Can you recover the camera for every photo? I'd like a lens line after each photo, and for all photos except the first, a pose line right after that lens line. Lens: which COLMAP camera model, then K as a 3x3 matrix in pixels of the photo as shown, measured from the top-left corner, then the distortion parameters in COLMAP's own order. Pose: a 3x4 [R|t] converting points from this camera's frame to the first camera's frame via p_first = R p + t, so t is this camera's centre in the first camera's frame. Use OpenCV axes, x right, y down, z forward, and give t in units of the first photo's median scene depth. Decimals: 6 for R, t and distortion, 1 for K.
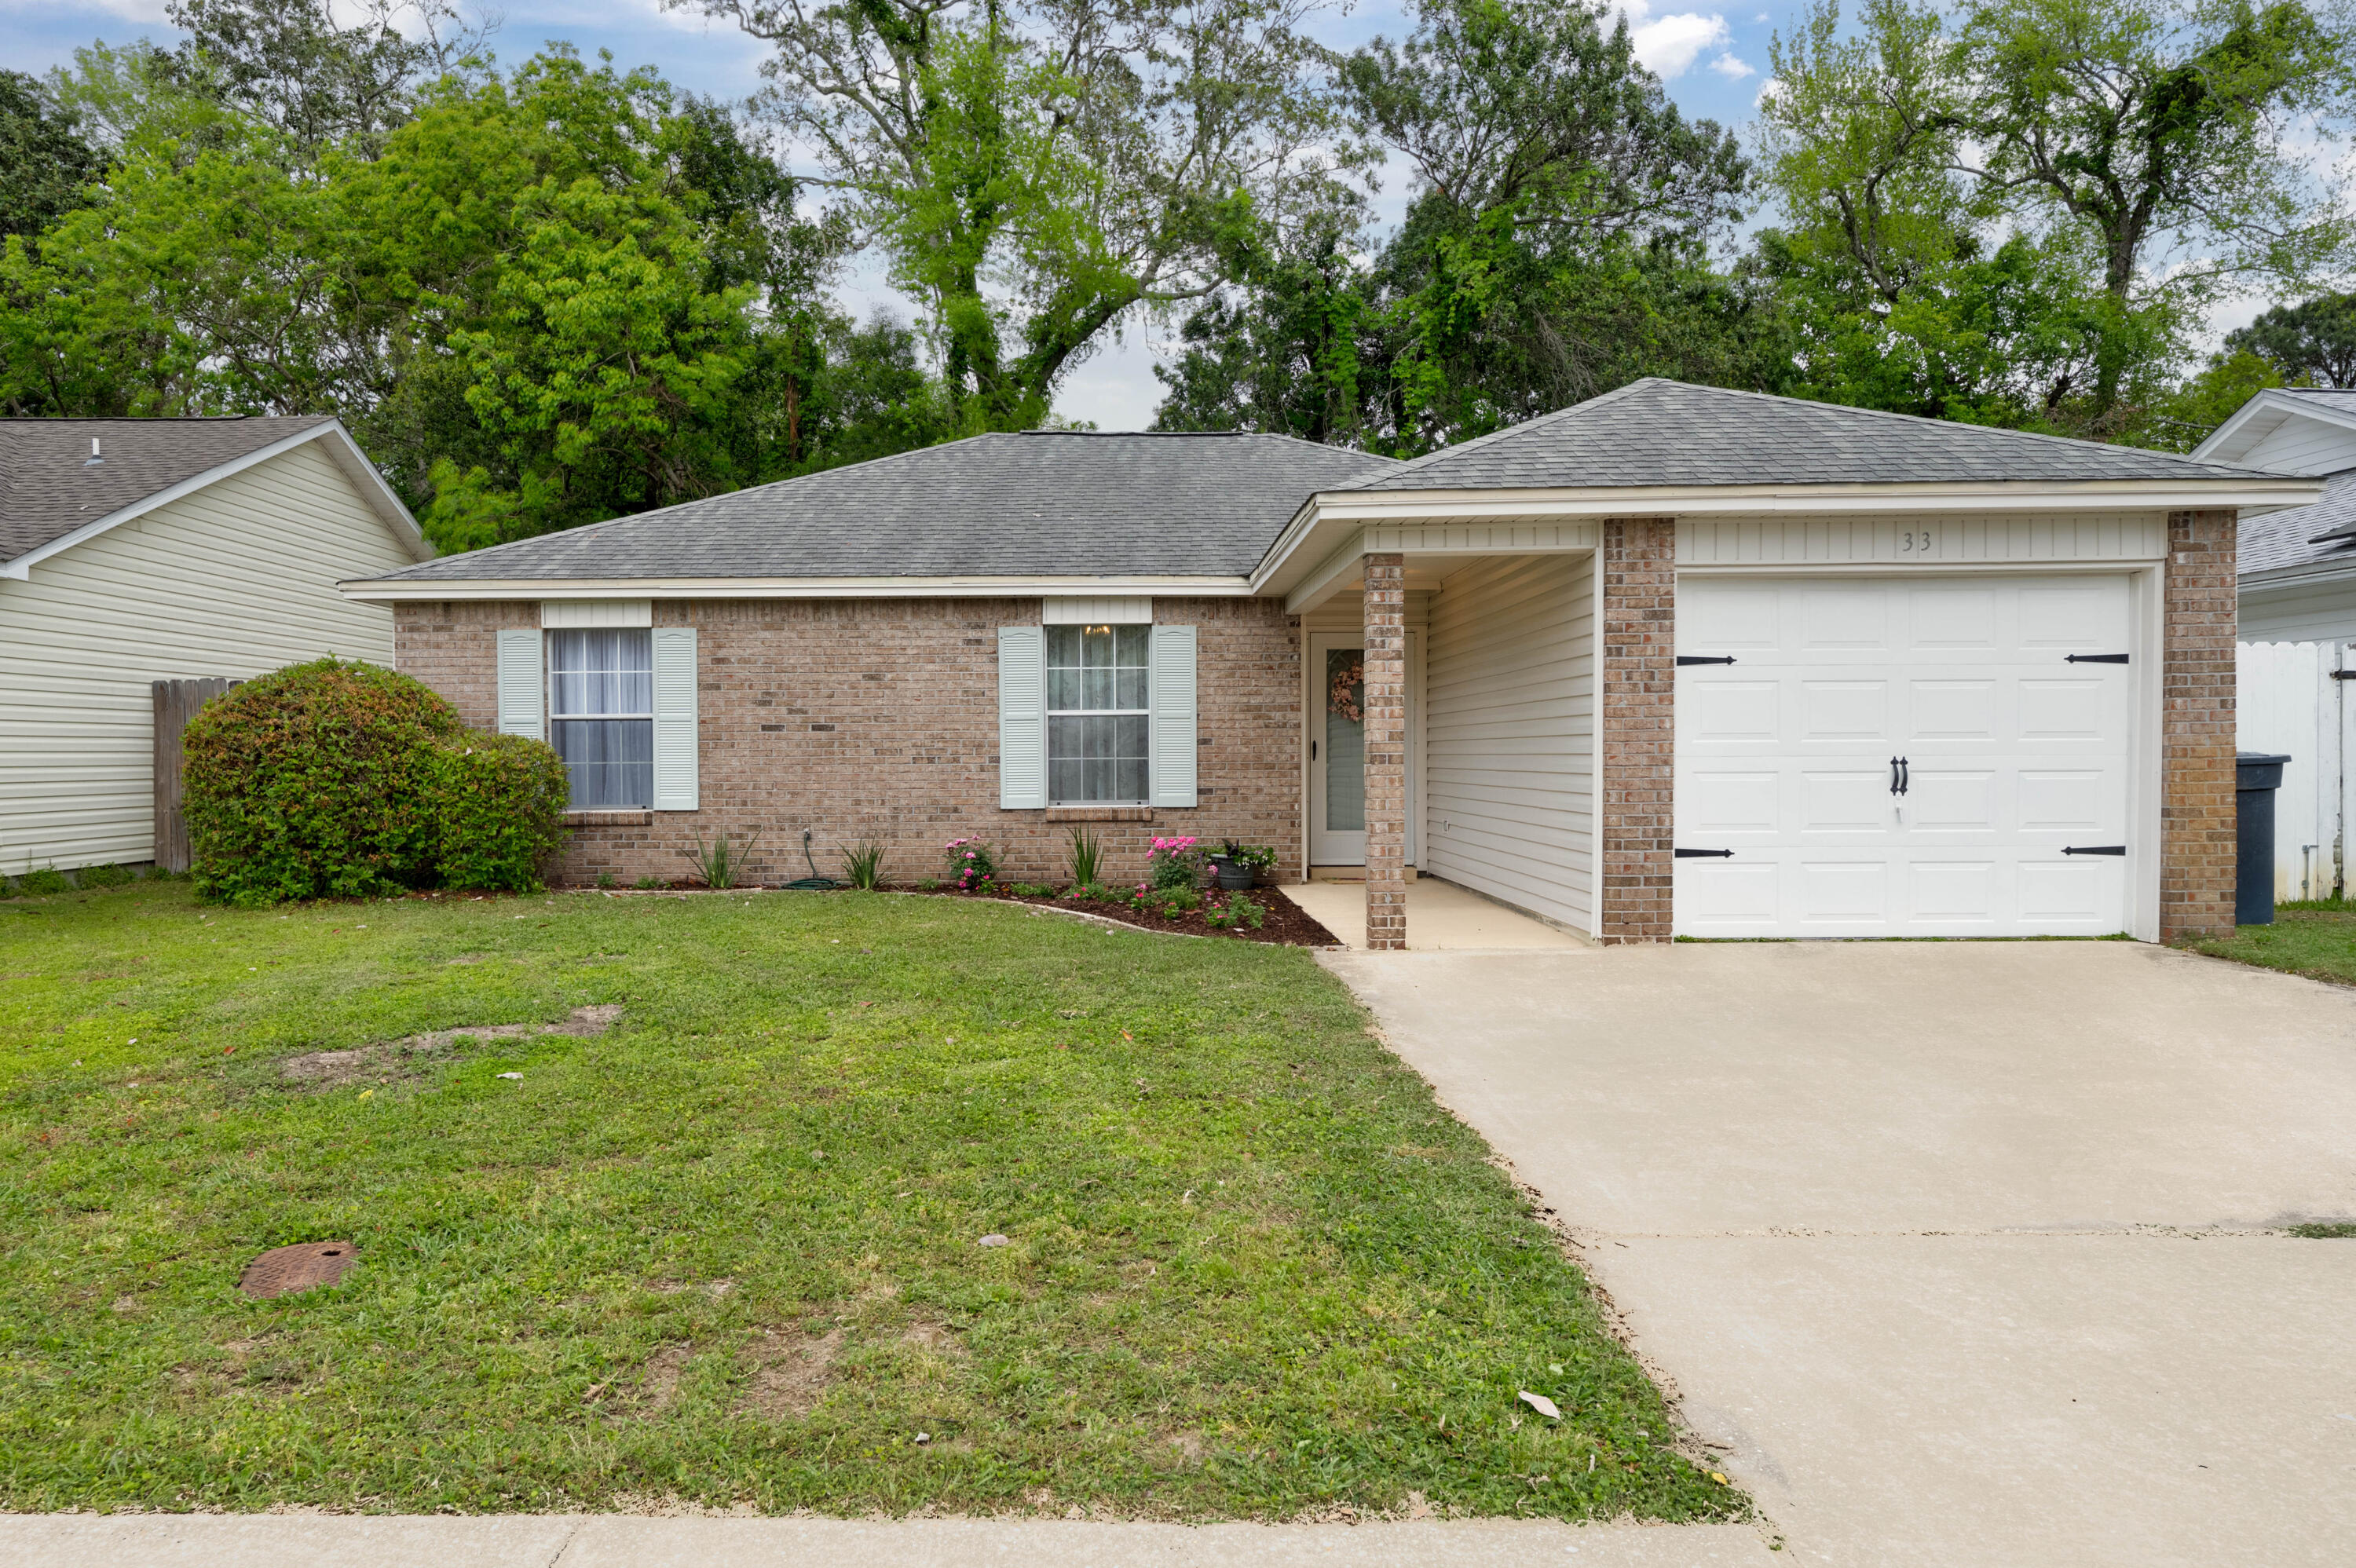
lens RADIAL K [[1537.6, 0, 1174.6], [0, 1537.6, 775.9], [0, 0, 1]] dist [0.001571, 0.001478]
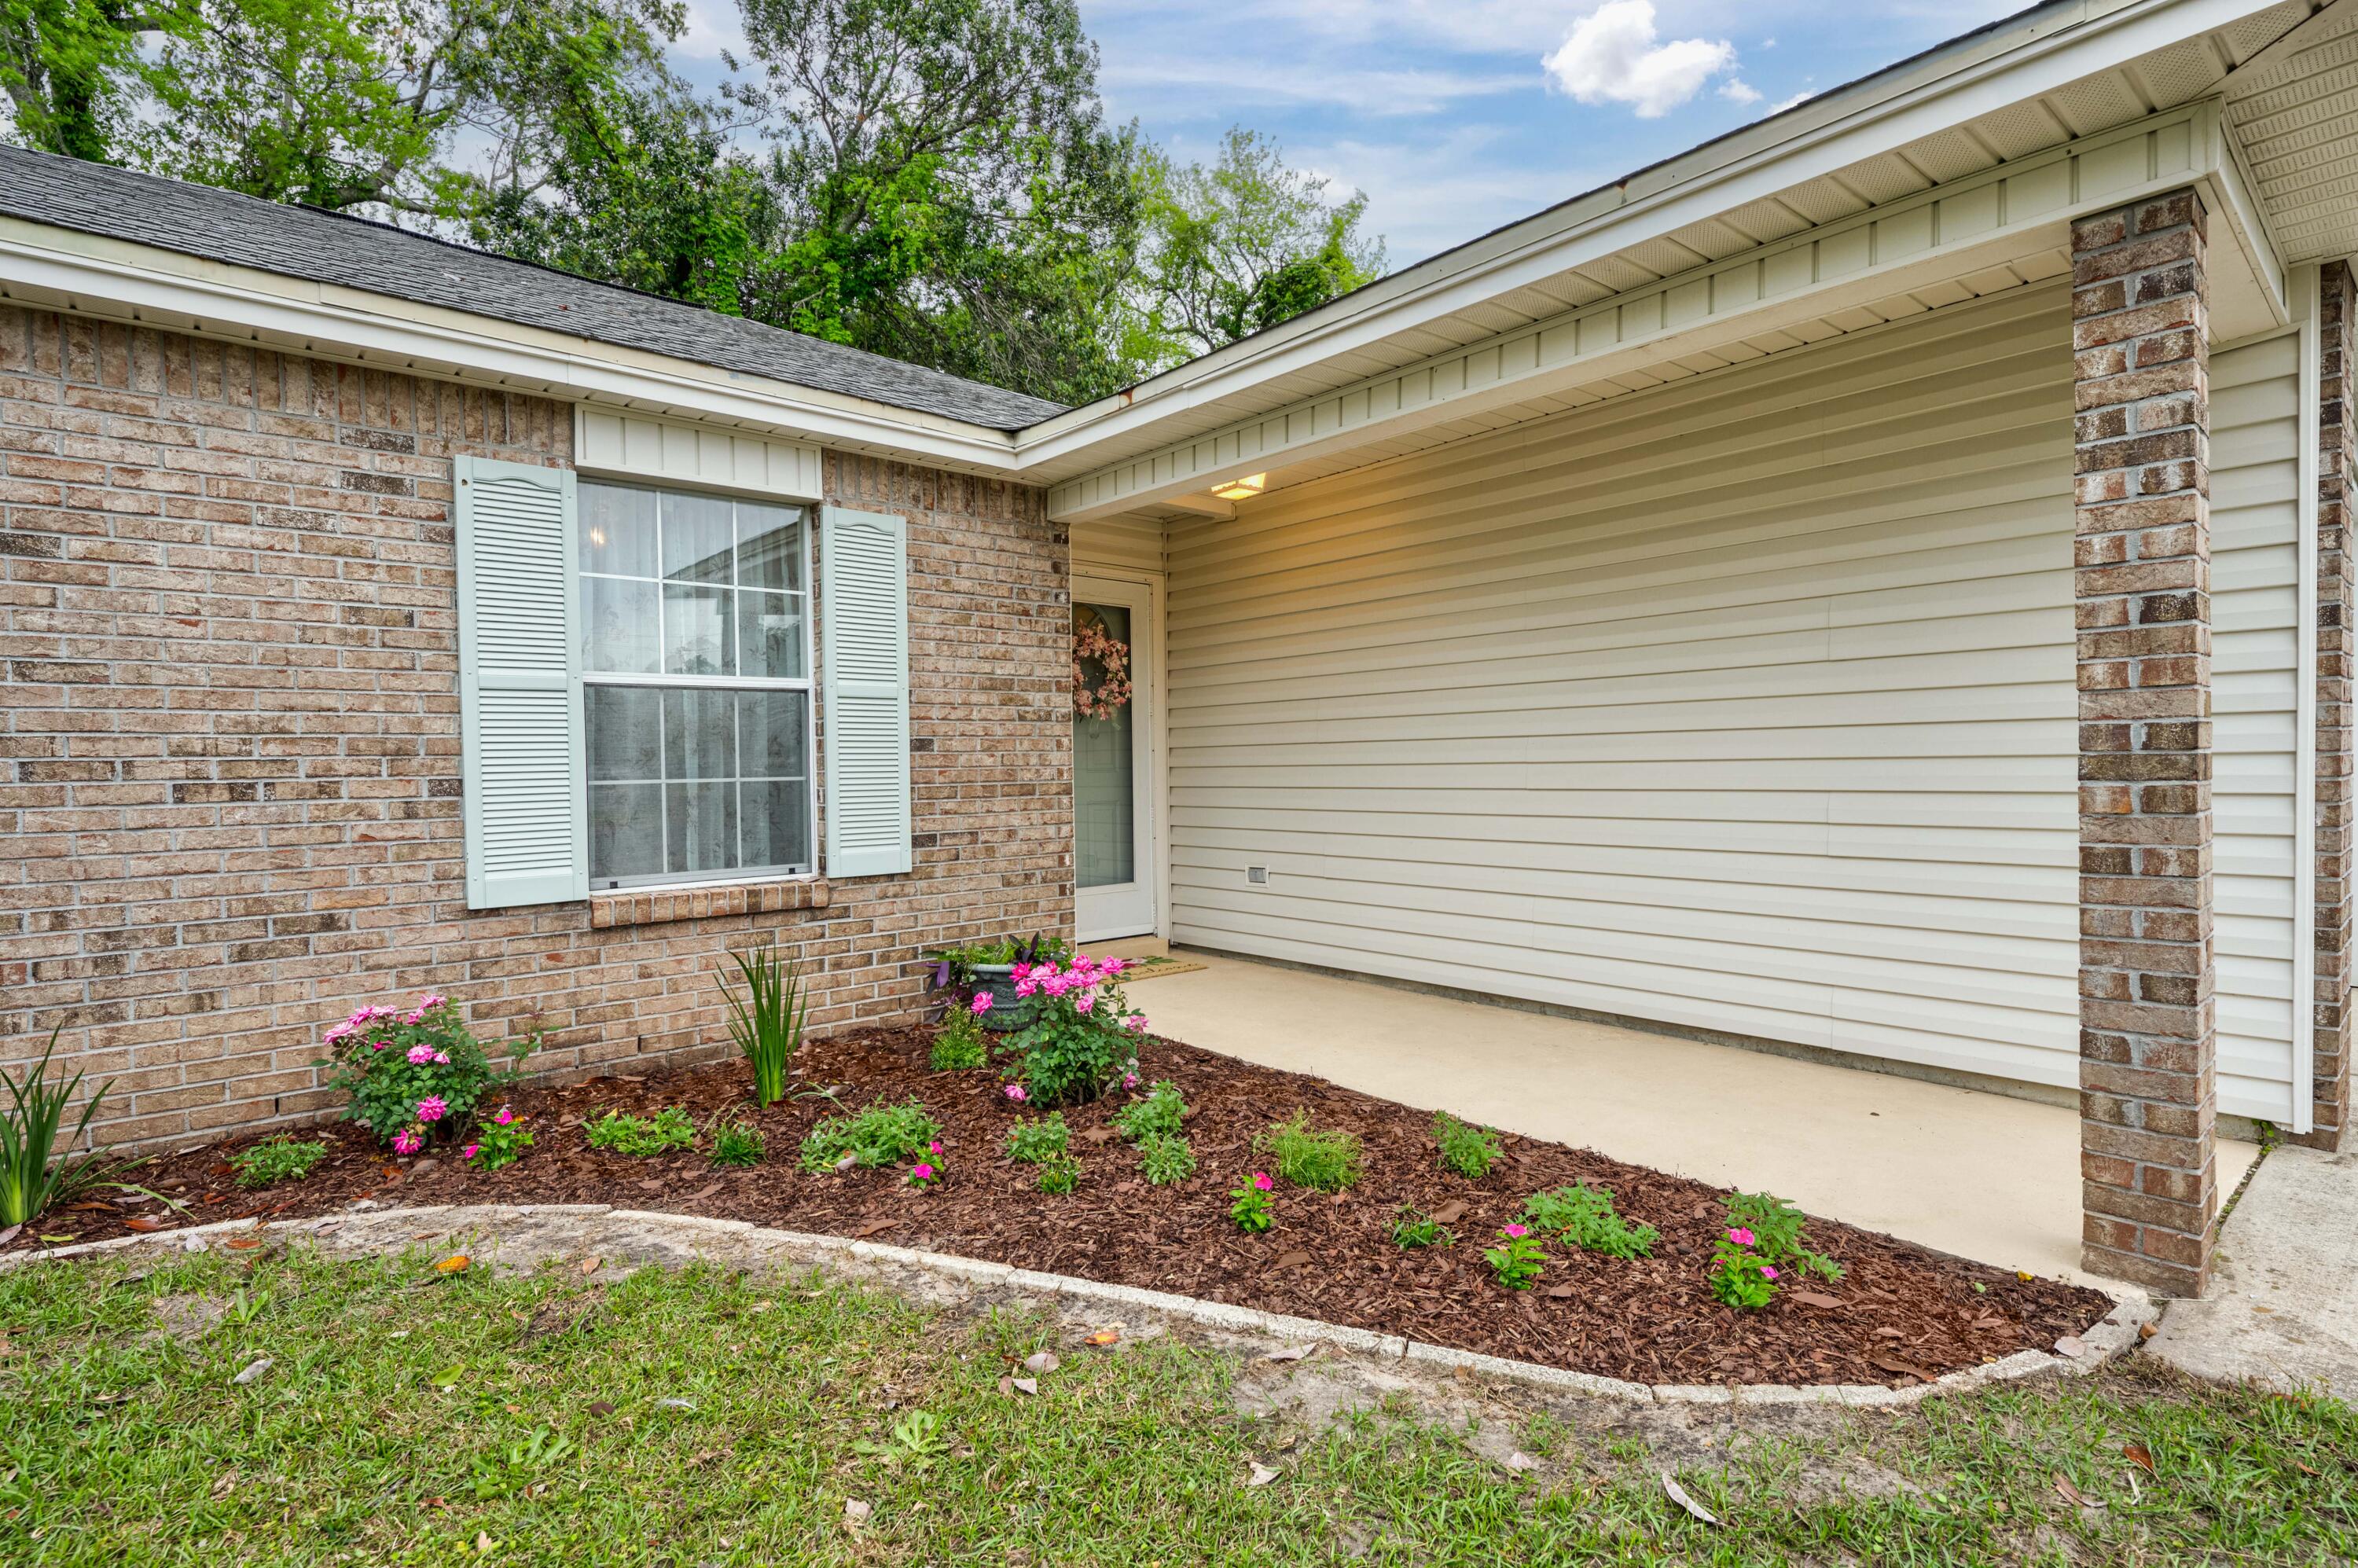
lens RADIAL K [[1130.8, 0, 1175.1], [0, 1130.8, 787.0], [0, 0, 1]] dist [-0.000866, 0.000449]
pose [[0.775405, -0.018864, 0.631183, -0.156221], [0.019311, 0.999795, 0.006157, -0.008801], [-0.631169, 0.007415, 0.775610, 0.656431]]
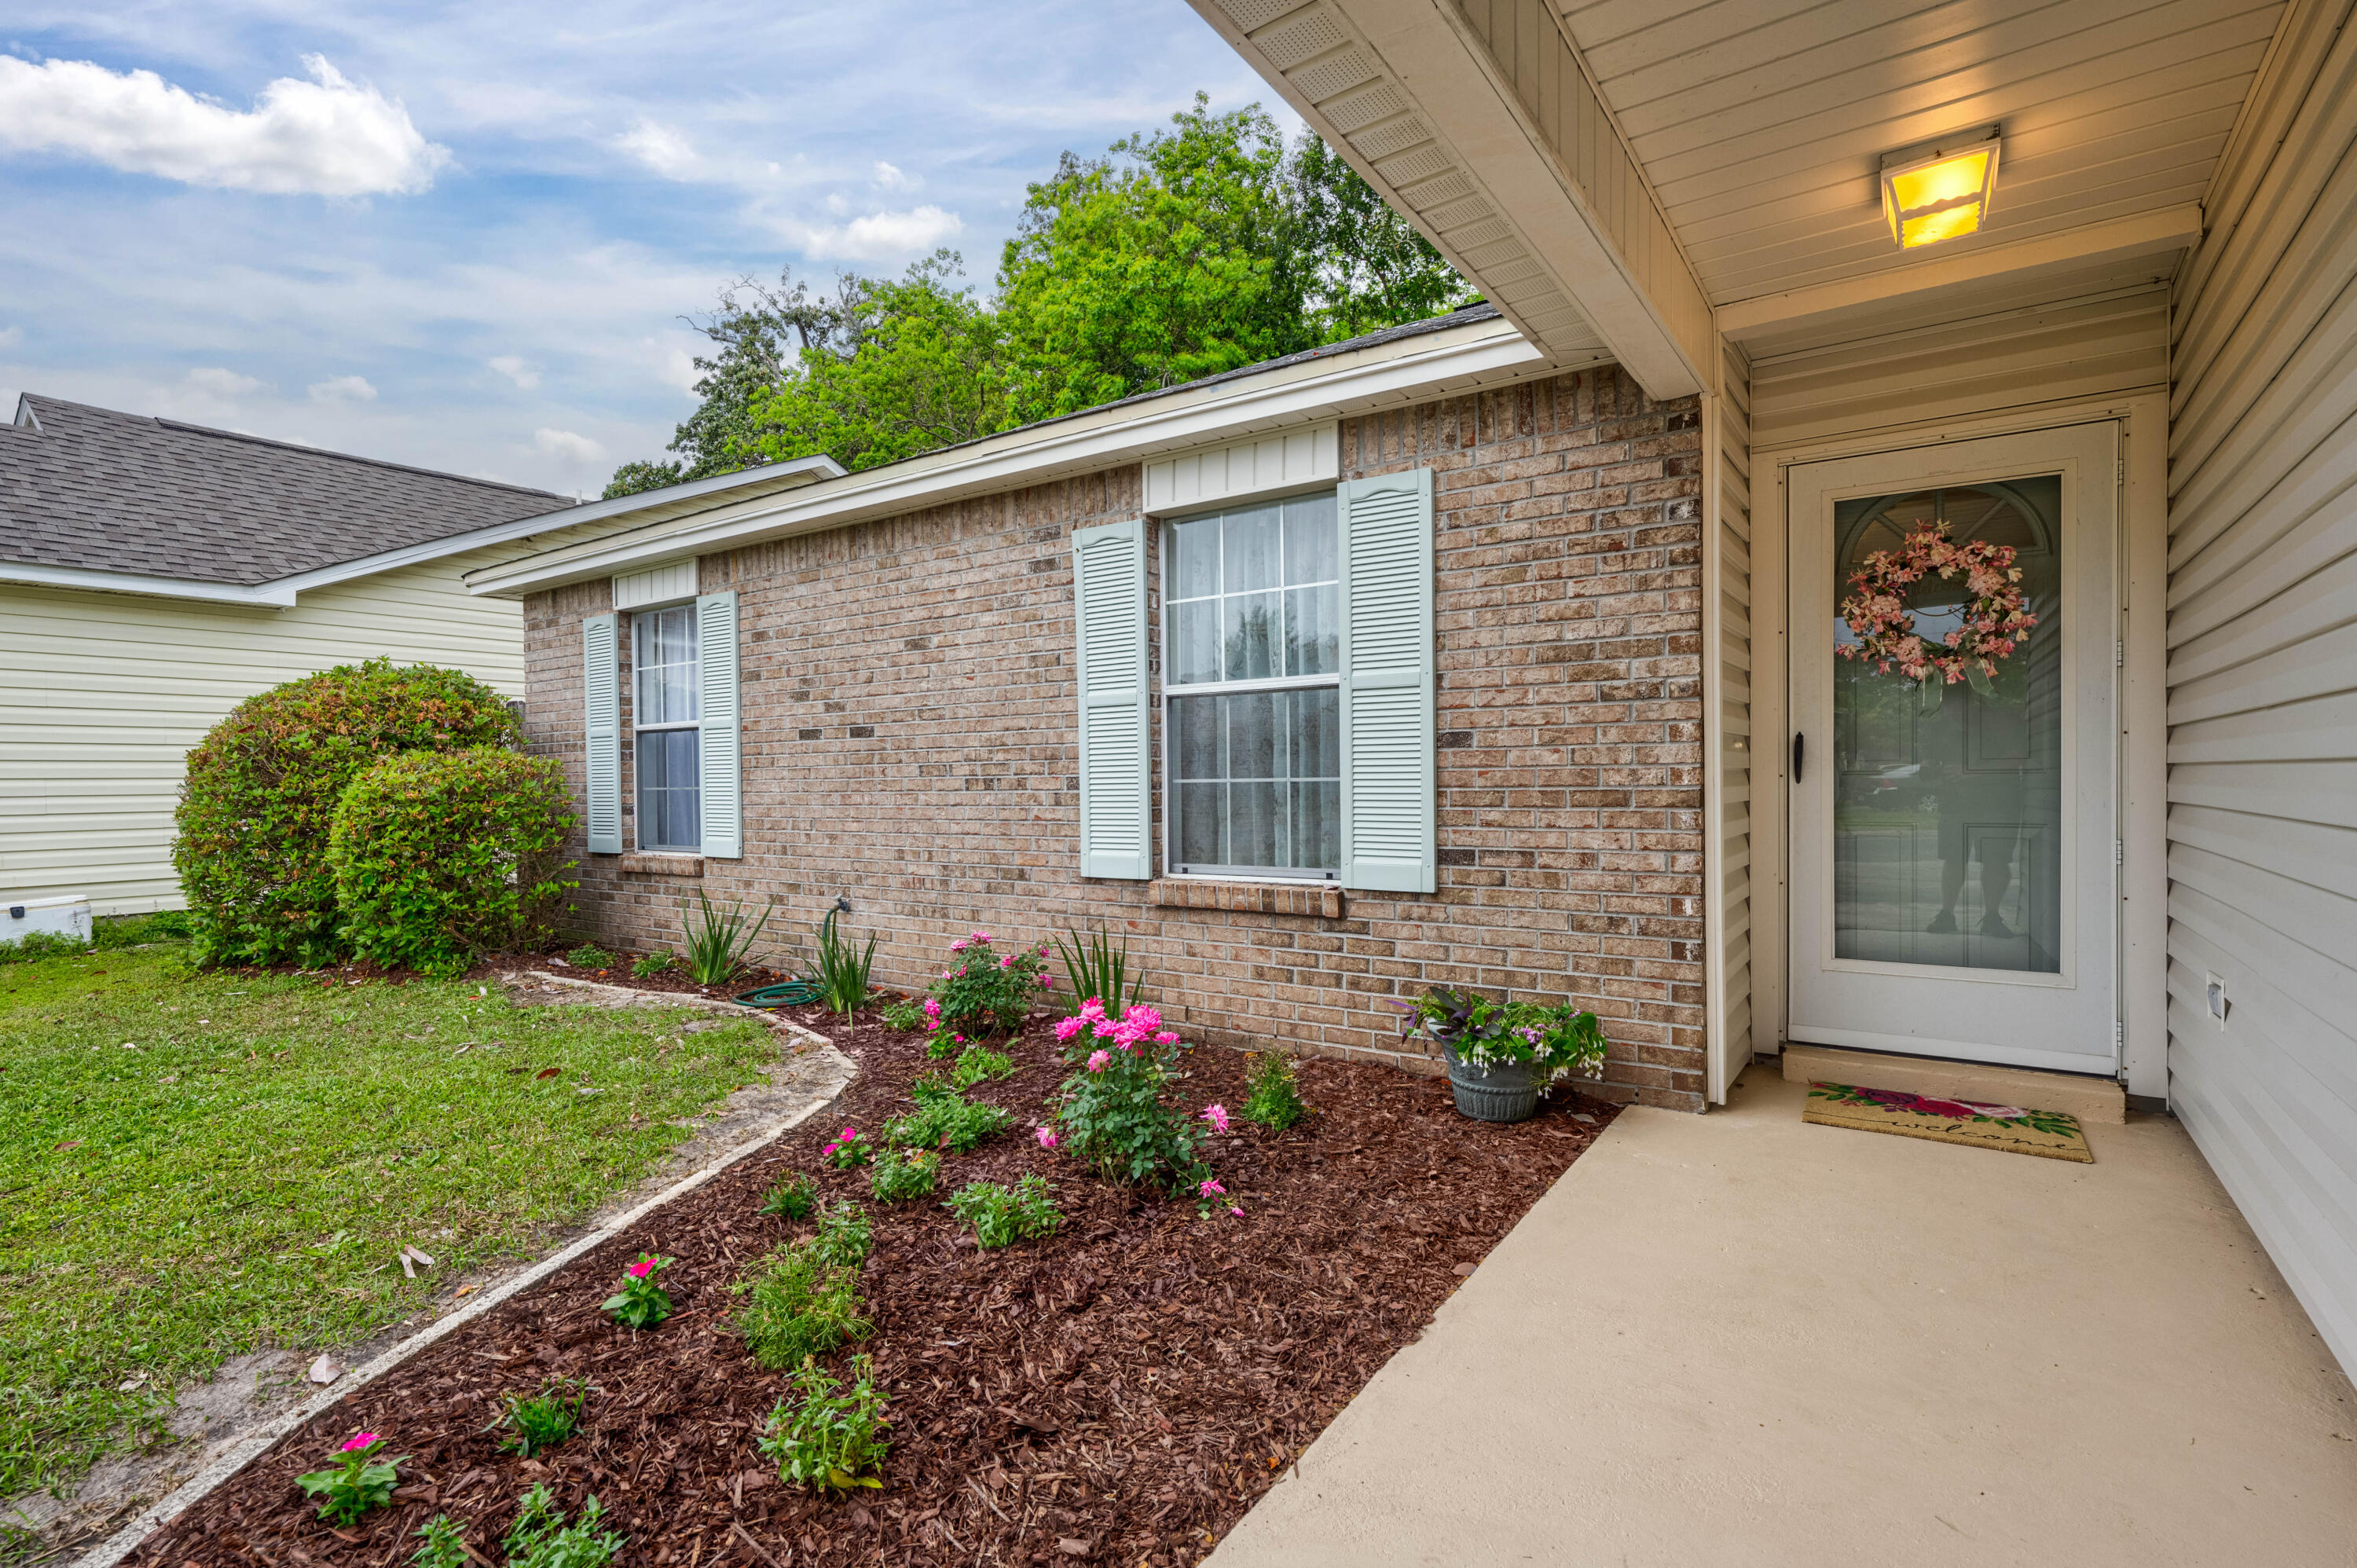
lens RADIAL K [[1130.3, 0, 1196.4], [0, 1130.3, 789.1], [0, 0, 1]] dist [-0.000866, 0.000449]
pose [[0.807360, 0.001424, -0.590058, 0.147240], [0.001700, 0.999987, 0.004739, -0.010312], [0.590057, -0.004829, 0.807347, 0.713062]]
